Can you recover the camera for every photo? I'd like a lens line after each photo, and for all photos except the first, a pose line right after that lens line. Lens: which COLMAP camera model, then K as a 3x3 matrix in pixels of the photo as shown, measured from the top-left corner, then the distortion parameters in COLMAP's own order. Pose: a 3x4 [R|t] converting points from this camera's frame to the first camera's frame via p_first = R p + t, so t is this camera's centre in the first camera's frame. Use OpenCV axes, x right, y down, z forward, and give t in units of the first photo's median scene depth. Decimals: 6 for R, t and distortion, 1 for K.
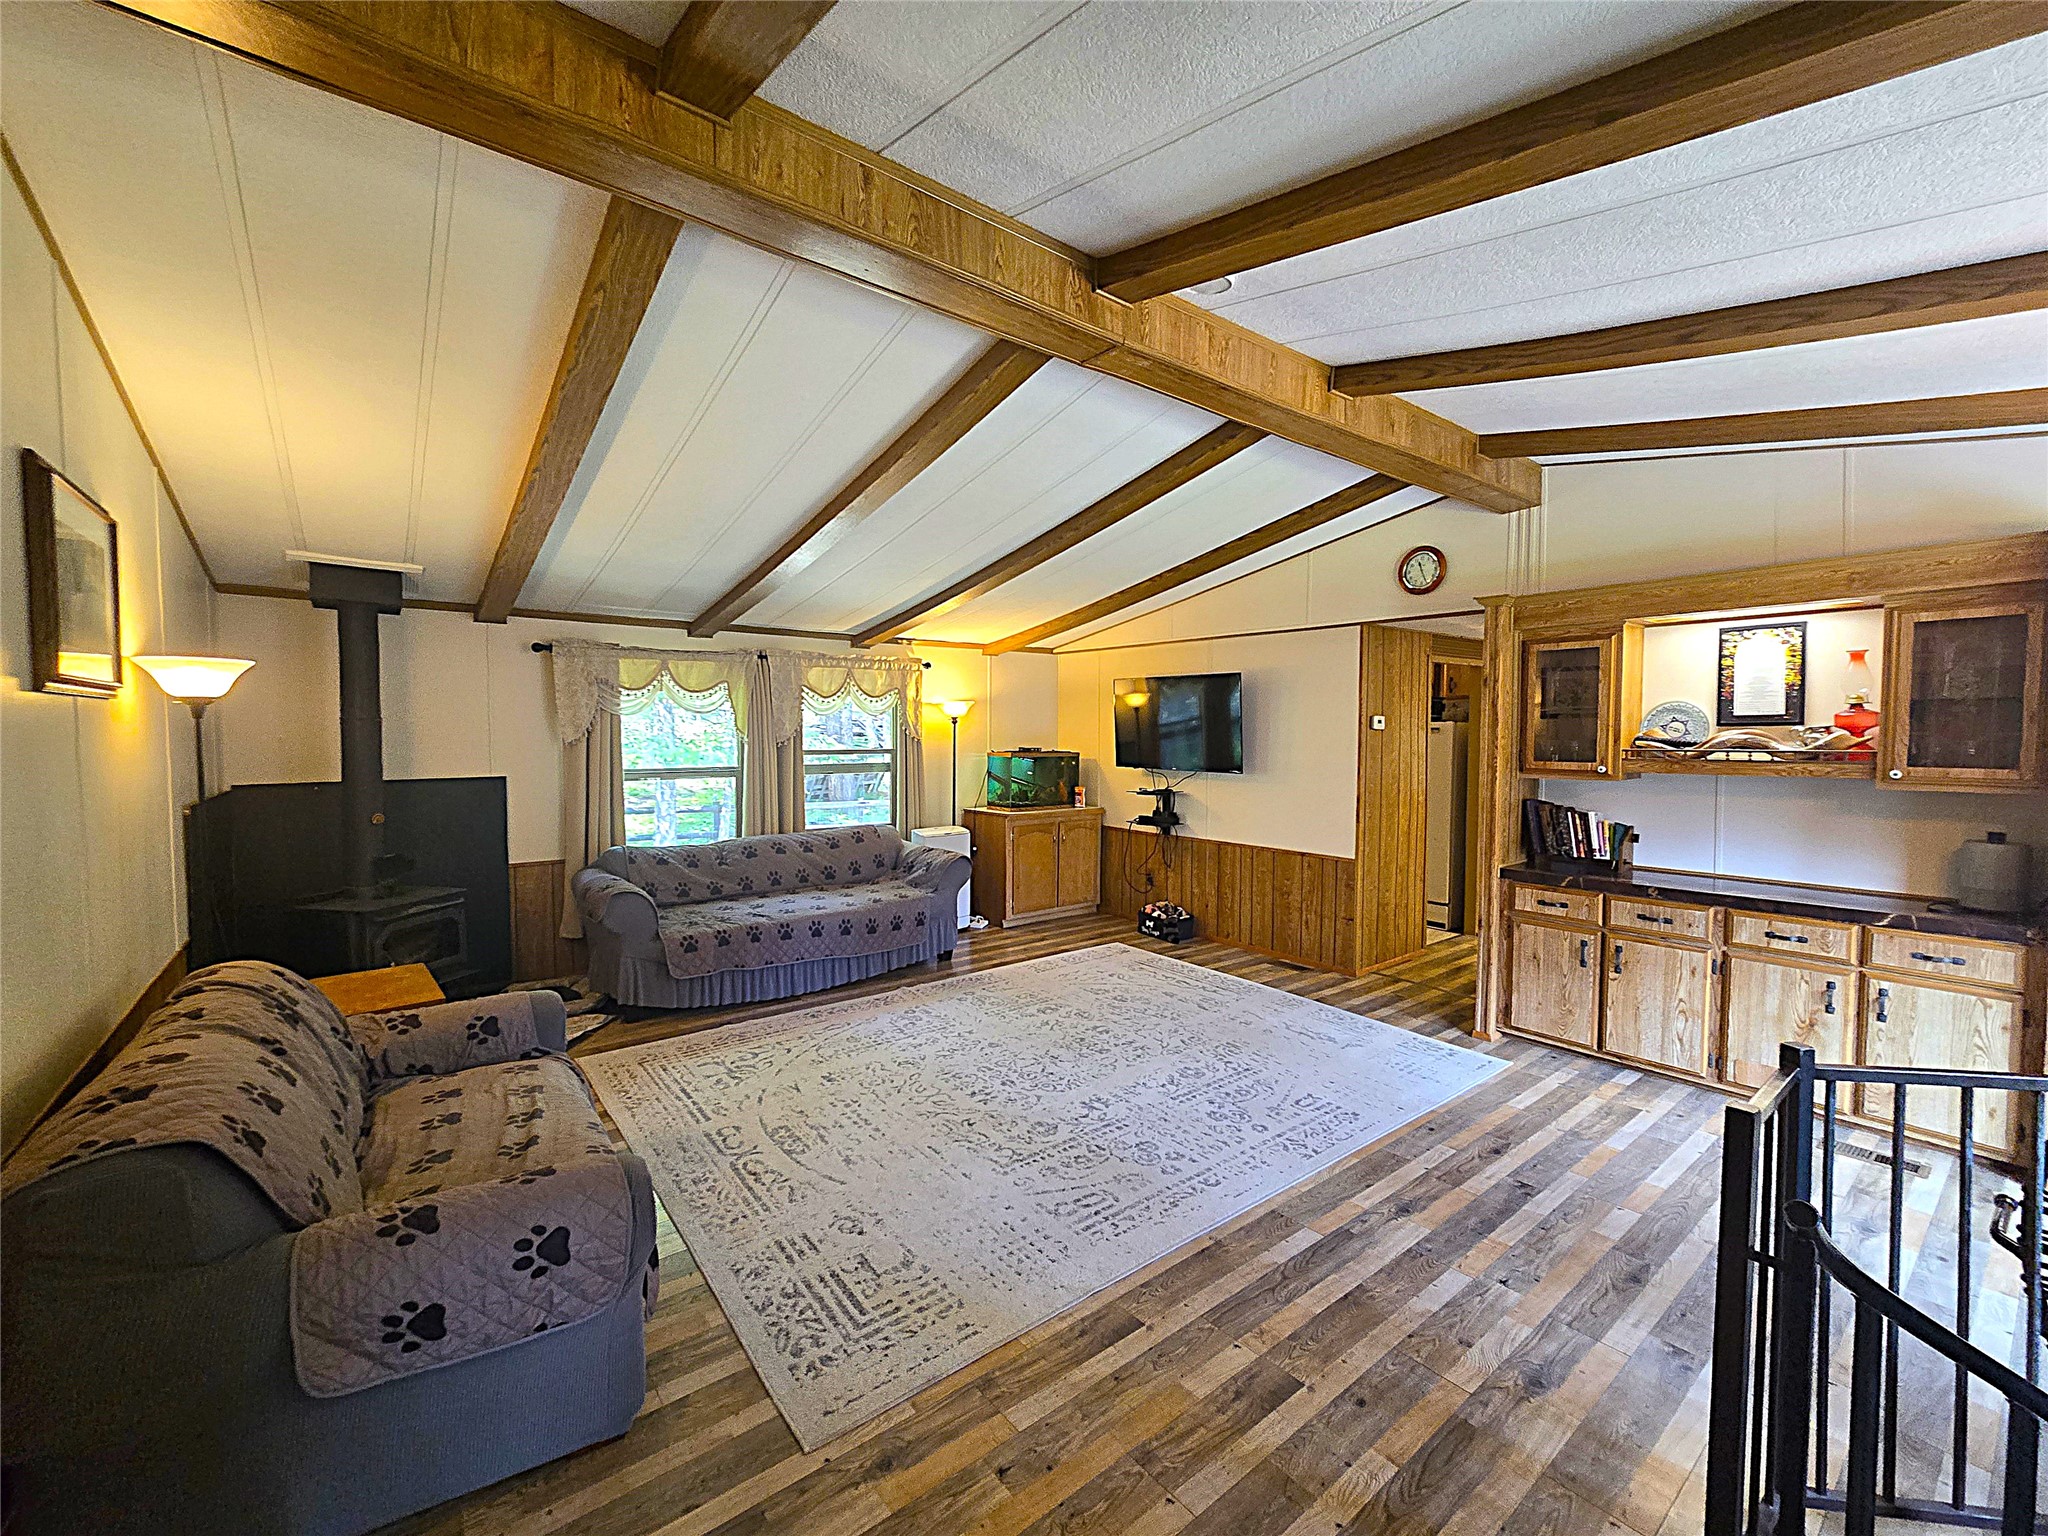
lens RADIAL K [[841.0, 0, 1020.0], [0, 841.0, 772.8], [0, 0, 1]] dist [-0.005030, 0.001344]
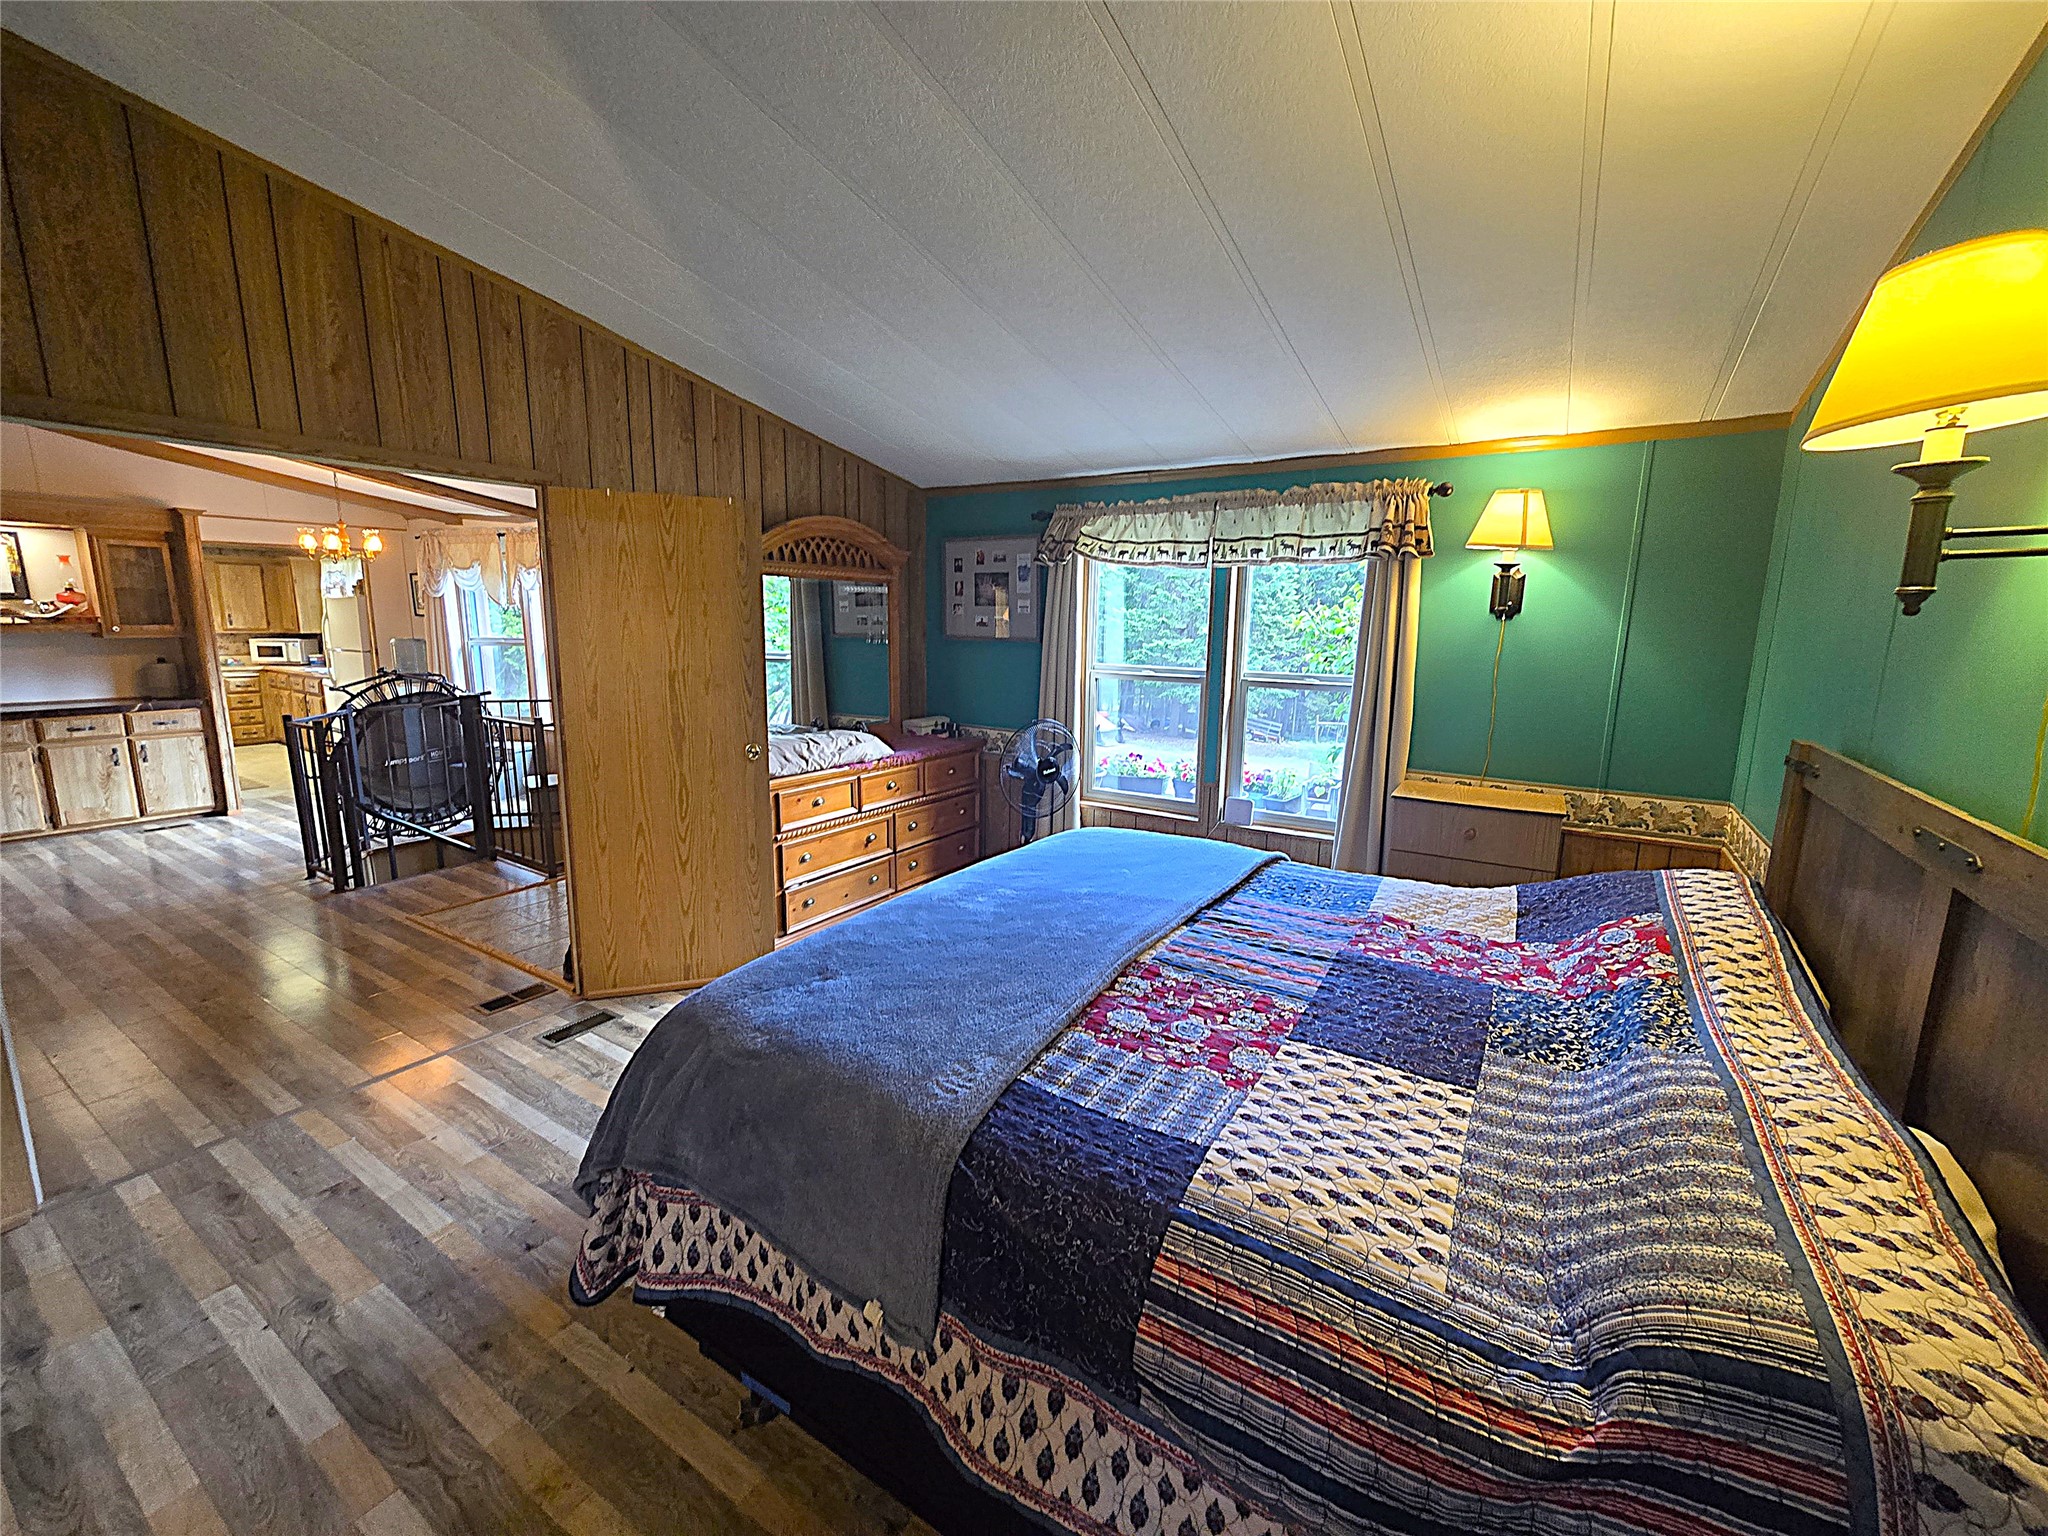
lens RADIAL K [[841.0, 0, 1019.8], [0, 841.0, 765.7], [0, 0, 1]] dist [-0.005030, 0.001344]
pose [[-0.336184, -0.167301, 0.926818, -1.215770], [0.031797, 0.981518, 0.188709, 0.010970], [-0.941260, 0.092910, -0.324651, -0.207449]]
